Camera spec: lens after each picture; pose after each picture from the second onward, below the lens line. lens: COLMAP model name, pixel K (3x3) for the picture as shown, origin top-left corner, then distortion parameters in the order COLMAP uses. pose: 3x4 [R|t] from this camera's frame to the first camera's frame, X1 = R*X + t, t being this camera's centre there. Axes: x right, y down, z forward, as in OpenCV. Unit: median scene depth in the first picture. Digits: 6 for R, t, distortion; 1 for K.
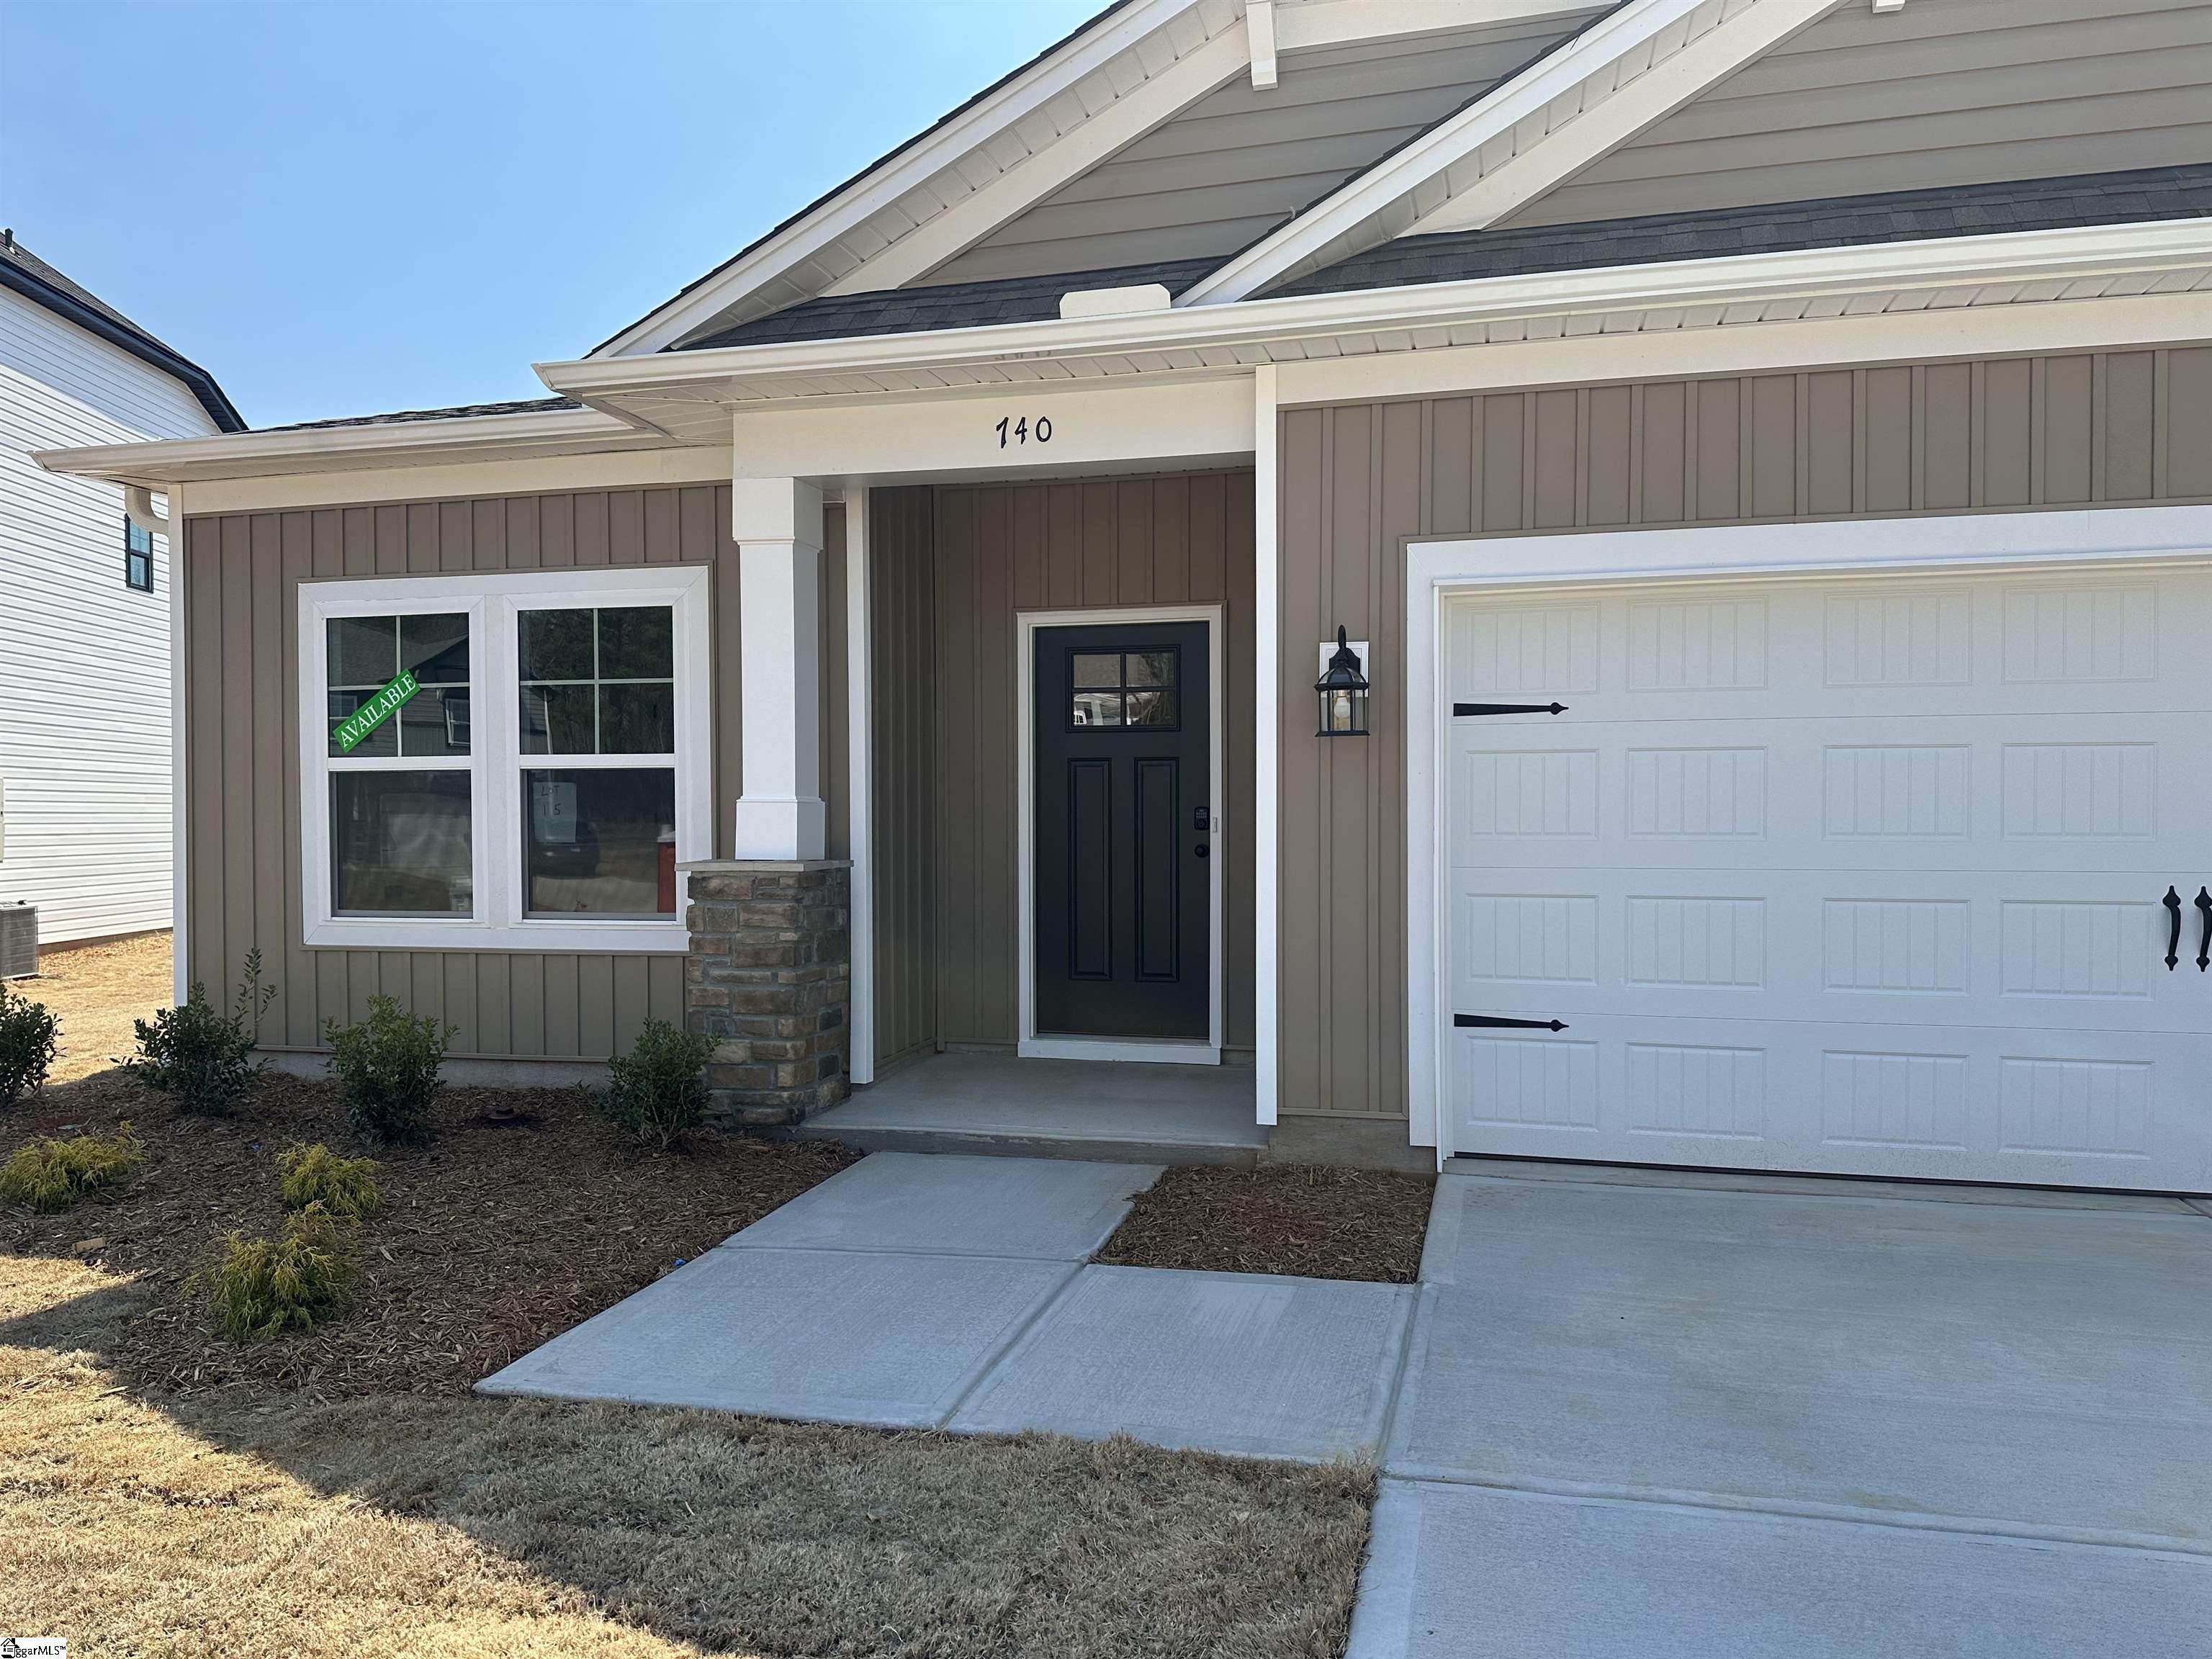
lens RADIAL K [[1653.8, 0, 1106.0], [0, 1653.8, 829.5], [0, 0, 1]] dist [0.056411, -0.000624]
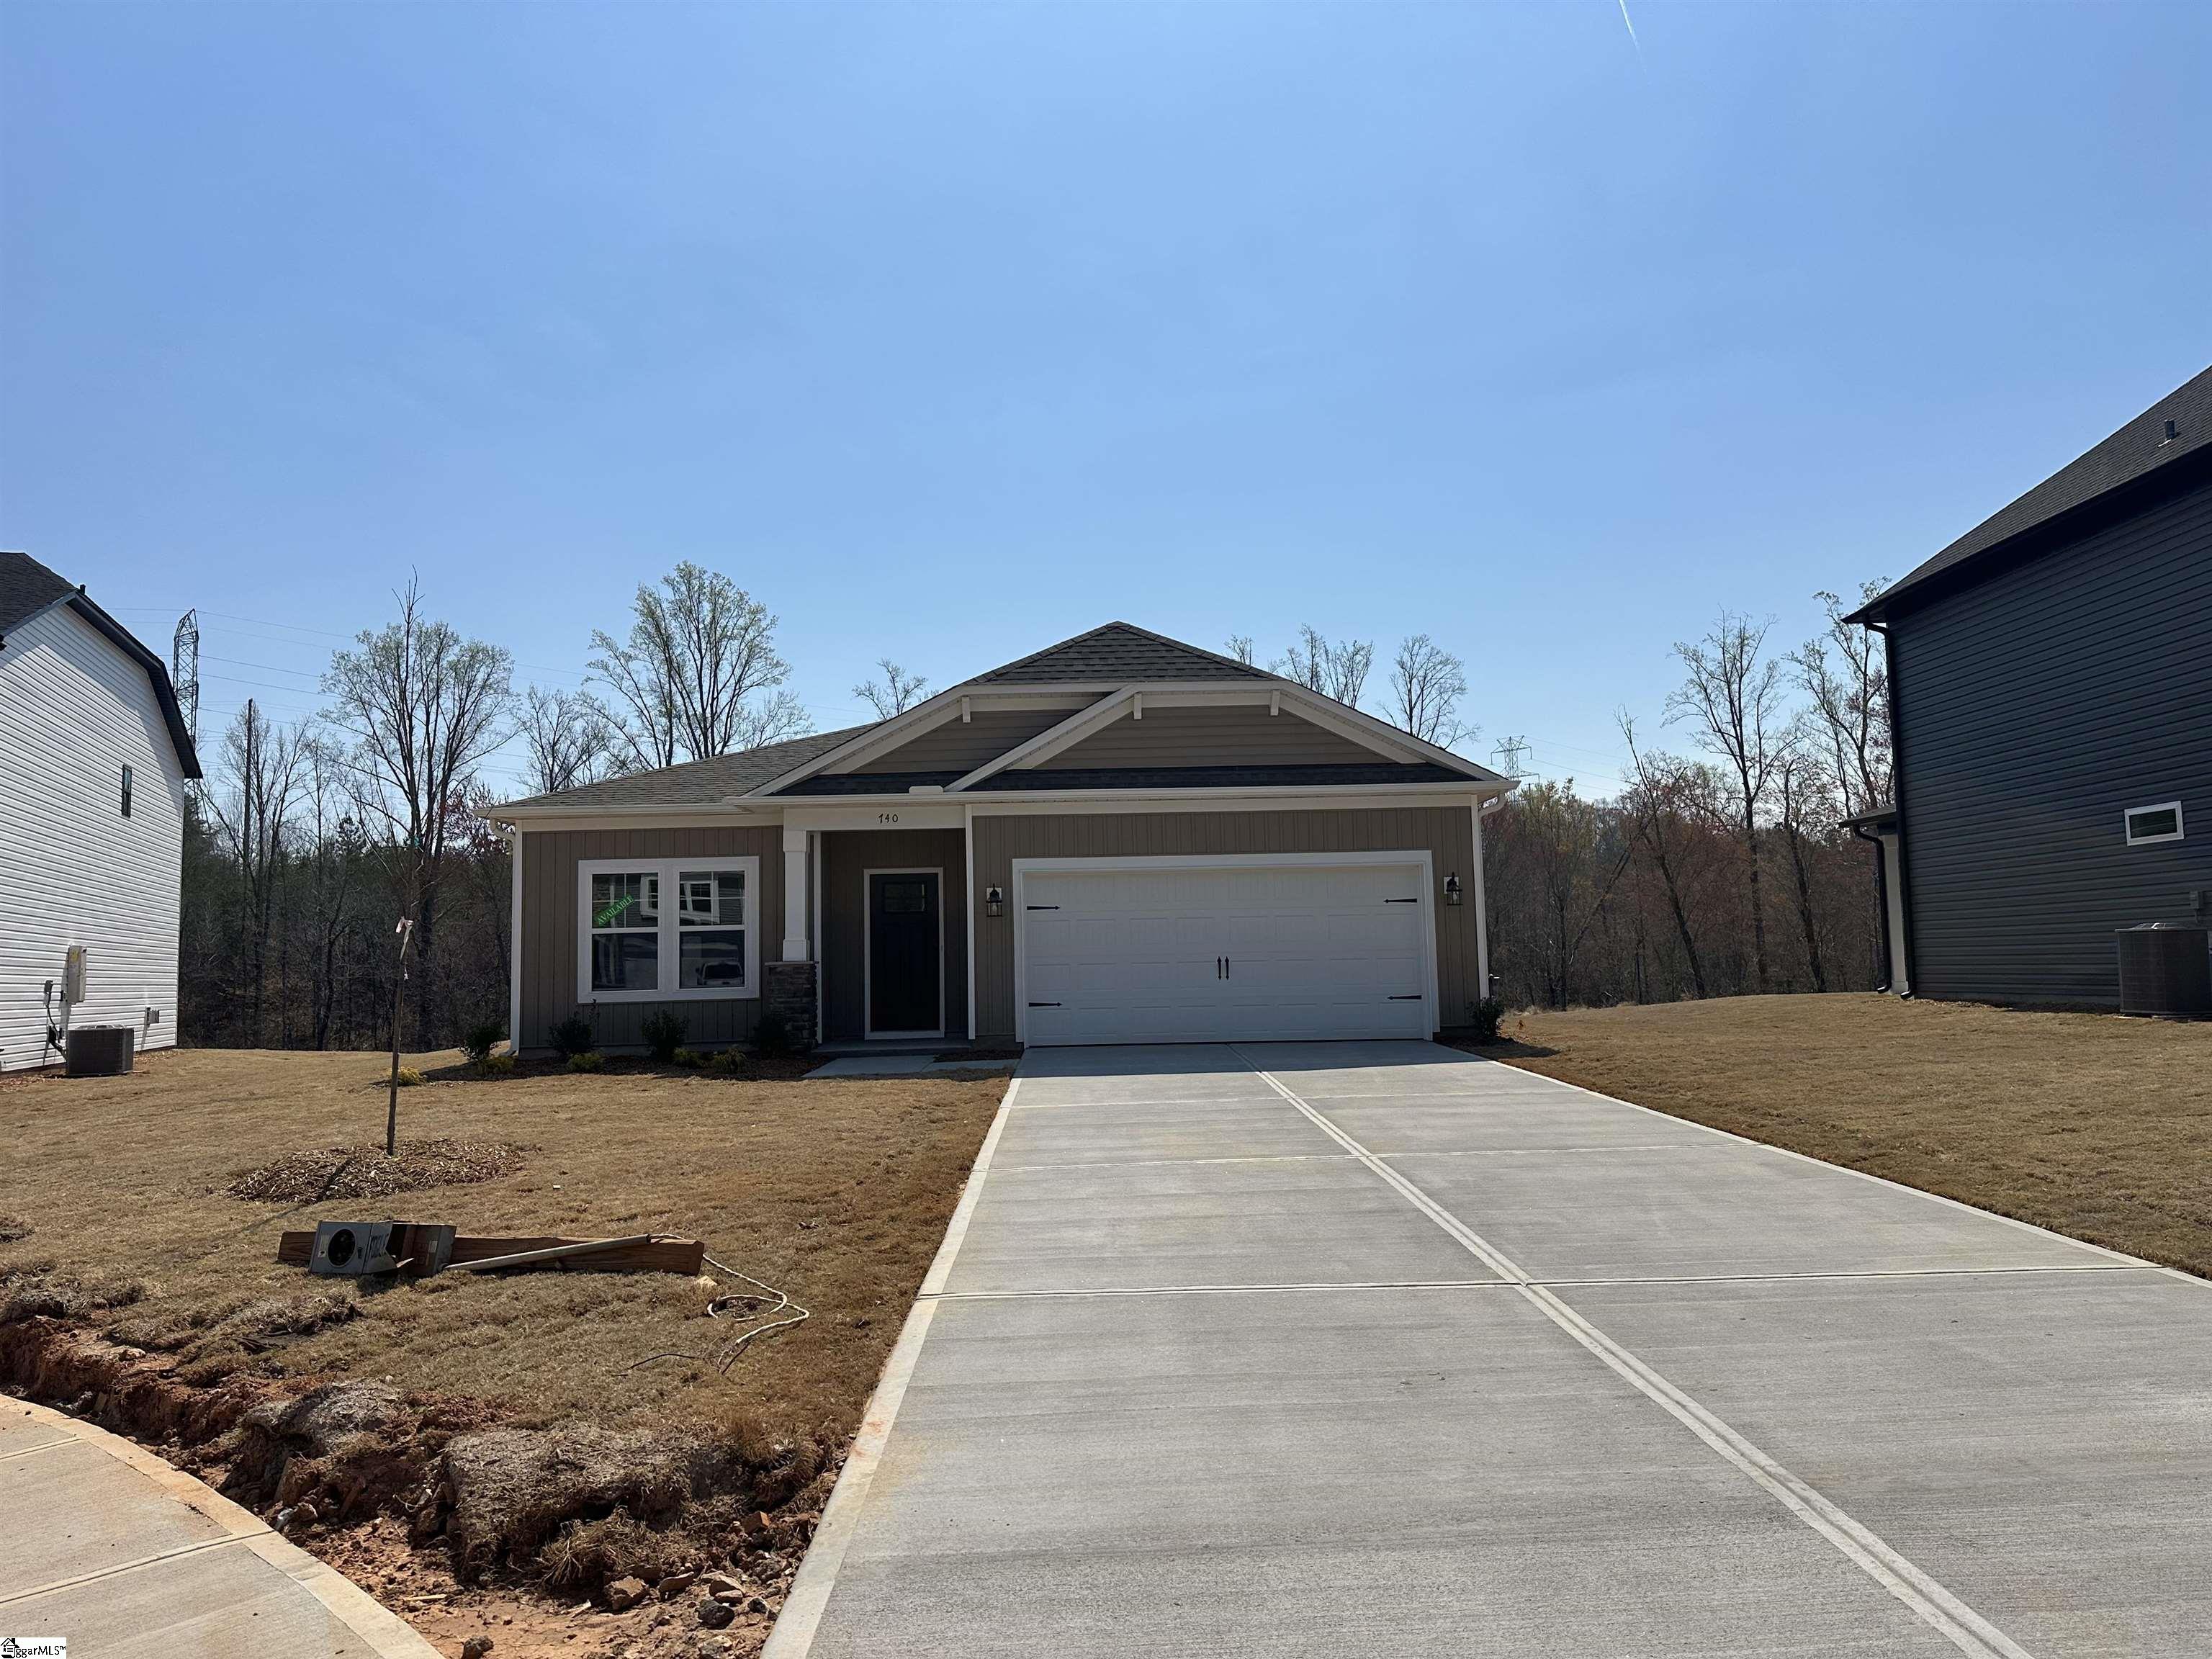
lens RADIAL K [[1553.4, 0, 1106.0], [0, 1553.4, 829.5], [0, 0, 1]] dist [0.005437, -0.000098]
pose [[0.966838, -0.000263, 0.255390, -0.354702], [0.025098, 0.995257, -0.093986, 0.055215], [-0.254154, 0.097279, 0.962259, -1.682897]]
